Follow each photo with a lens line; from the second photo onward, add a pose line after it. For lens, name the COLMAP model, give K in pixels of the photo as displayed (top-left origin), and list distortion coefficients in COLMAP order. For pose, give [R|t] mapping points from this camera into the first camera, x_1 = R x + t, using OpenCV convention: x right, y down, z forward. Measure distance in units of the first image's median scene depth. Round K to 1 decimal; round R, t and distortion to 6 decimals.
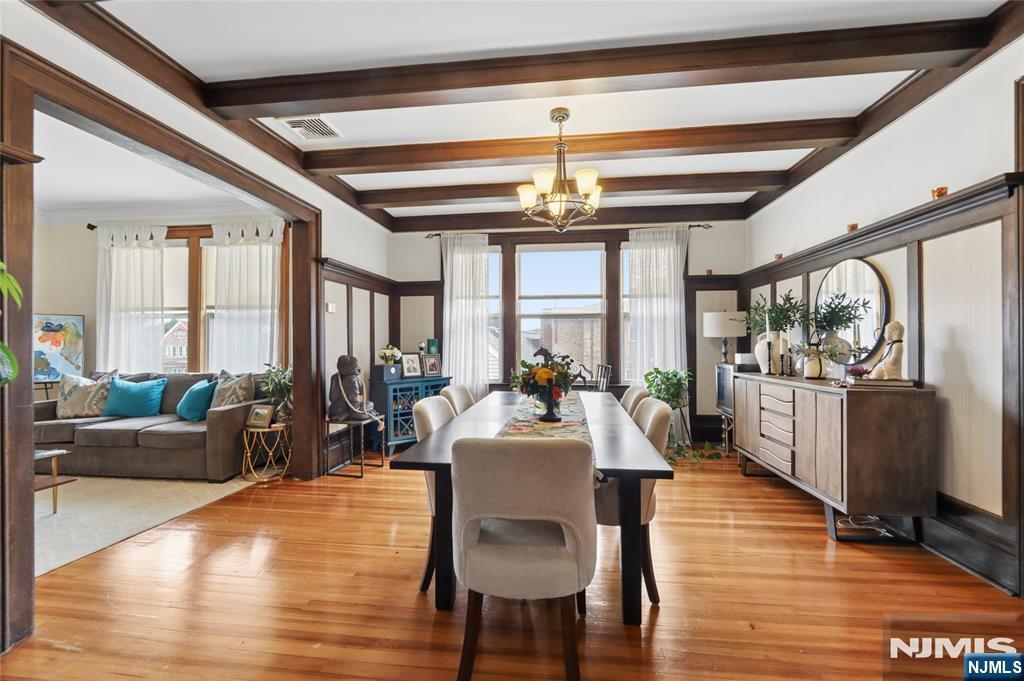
lens RADIAL K [[419.3, 0, 513.2], [0, 419.3, 339.4], [0, 0, 1]] dist [-0.004028, 0.000107]
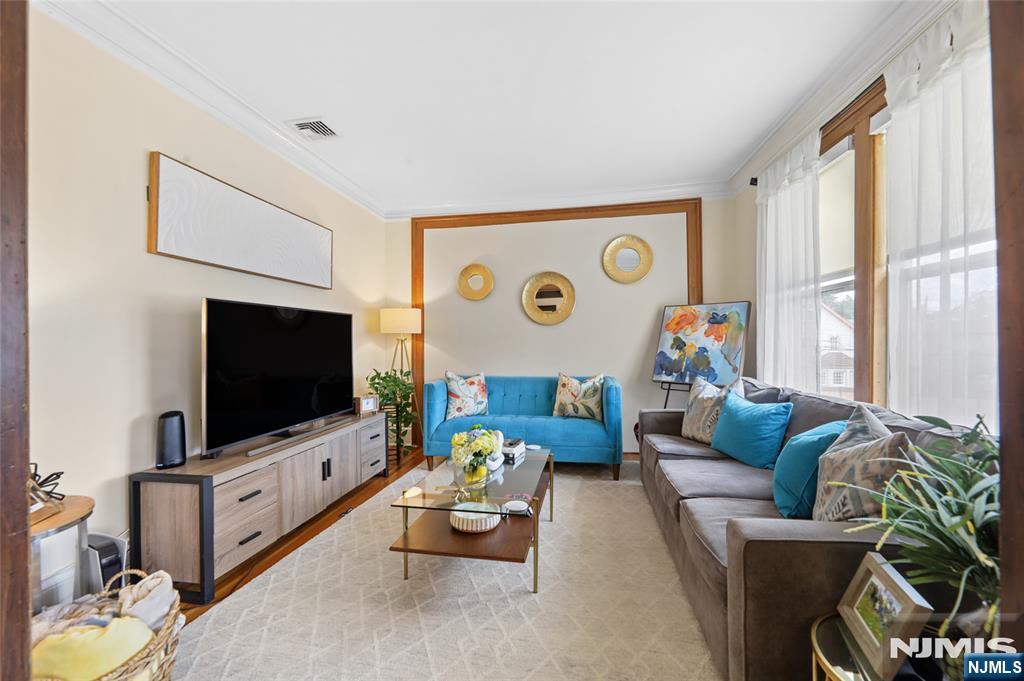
lens RADIAL K [[419.3, 0, 513.3], [0, 419.3, 339.1], [0, 0, 1]] dist [-0.004028, 0.000107]
pose [[-0.025825, 0.005335, -0.999652, -0.263577], [0.003492, 0.999980, 0.005246, 0.005721], [0.999660, -0.003355, -0.025843, 0.612000]]
